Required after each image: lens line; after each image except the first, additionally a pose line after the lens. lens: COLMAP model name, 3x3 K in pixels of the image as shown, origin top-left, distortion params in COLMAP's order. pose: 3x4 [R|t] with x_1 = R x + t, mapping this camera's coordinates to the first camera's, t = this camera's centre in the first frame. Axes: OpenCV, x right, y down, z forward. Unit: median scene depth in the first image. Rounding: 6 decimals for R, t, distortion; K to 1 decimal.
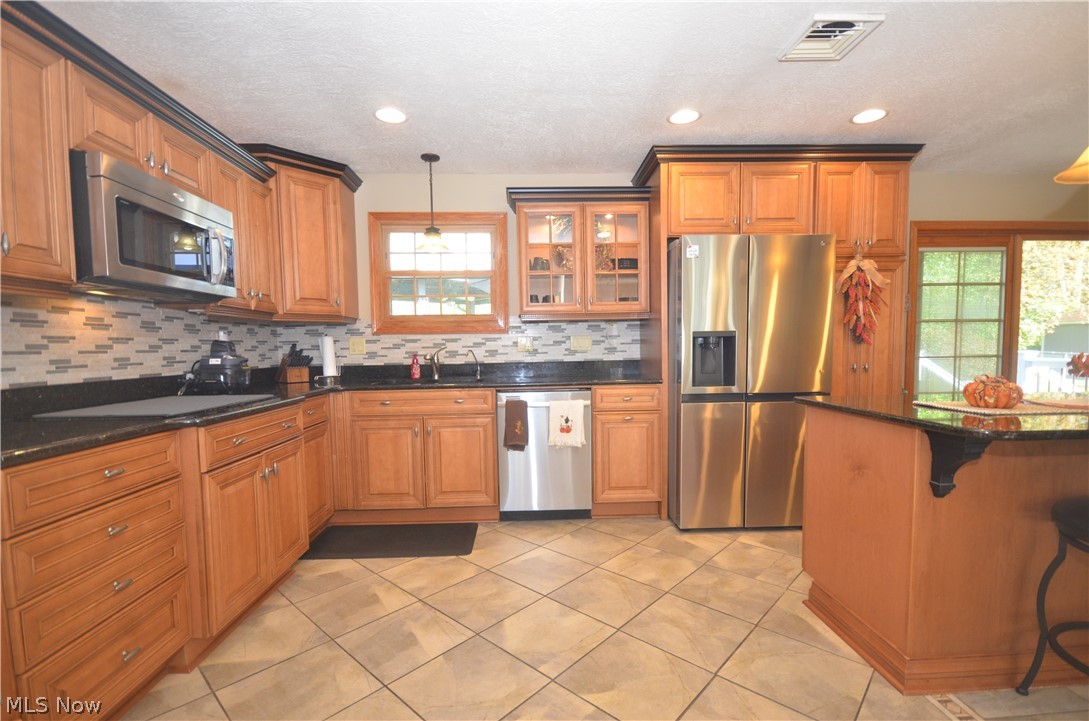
lens RADIAL K [[493.0, 0, 542.4], [0, 493.0, 378.2], [0, 0, 1]] dist [0.009950, -0.006462]
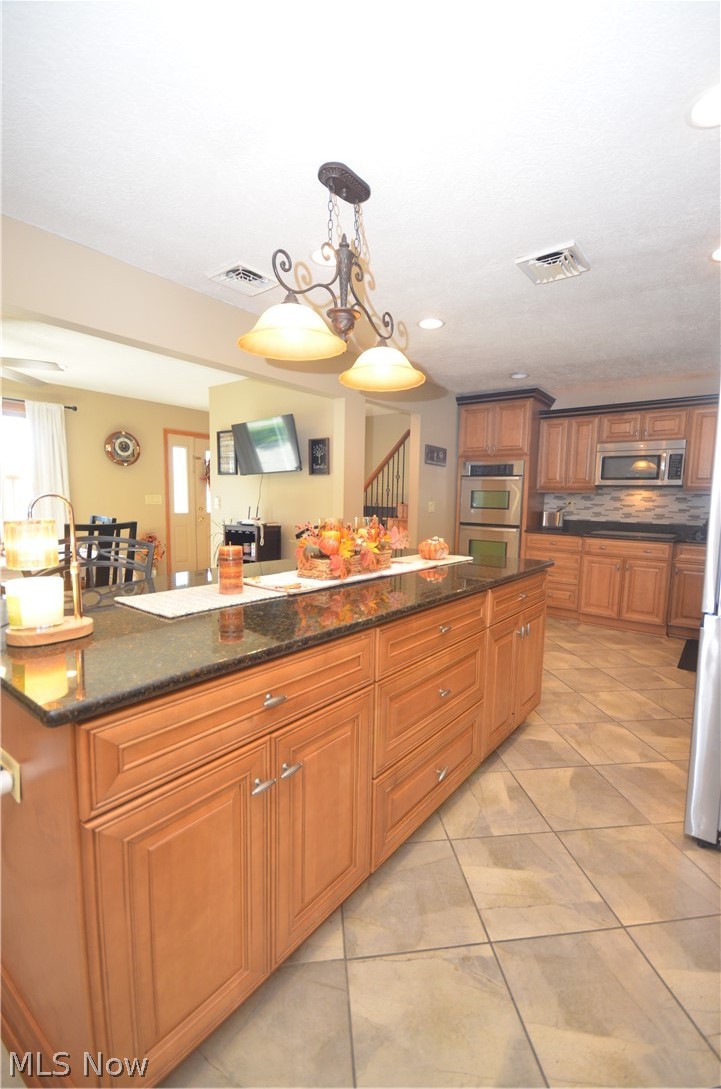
lens RADIAL K [[474.7, 0, 377.1], [0, 474.7, 546.7], [0, 0, 1]] dist [0.008254, -0.009870]
pose [[-0.637366, 0.078929, -0.766508, 1.198436], [-0.062483, 0.986170, 0.153505, -0.107007], [0.768023, 0.145733, -0.623620, 1.001323]]
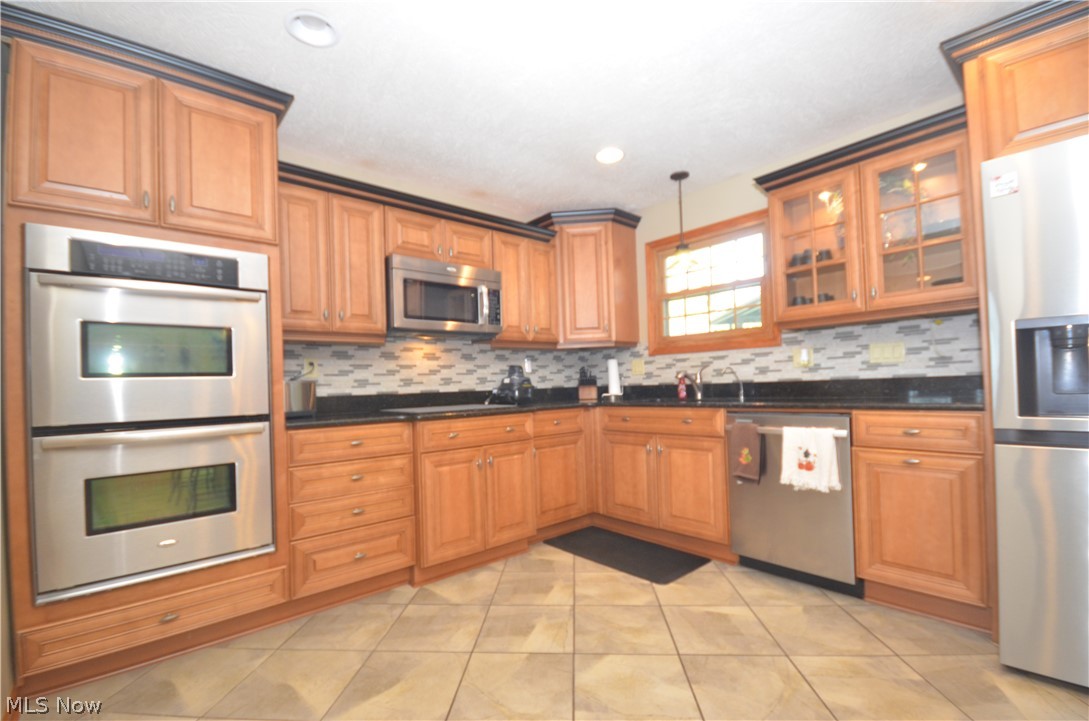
lens RADIAL K [[474.7, 0, 542.2], [0, 474.7, 379.7], [0, 0, 1]] dist [0.008254, -0.009870]
pose [[0.625972, -0.013779, -0.779724, 0.364237], [-0.027366, 0.998840, -0.039621, 0.010838], [0.779365, 0.046139, 0.624869, 0.216813]]
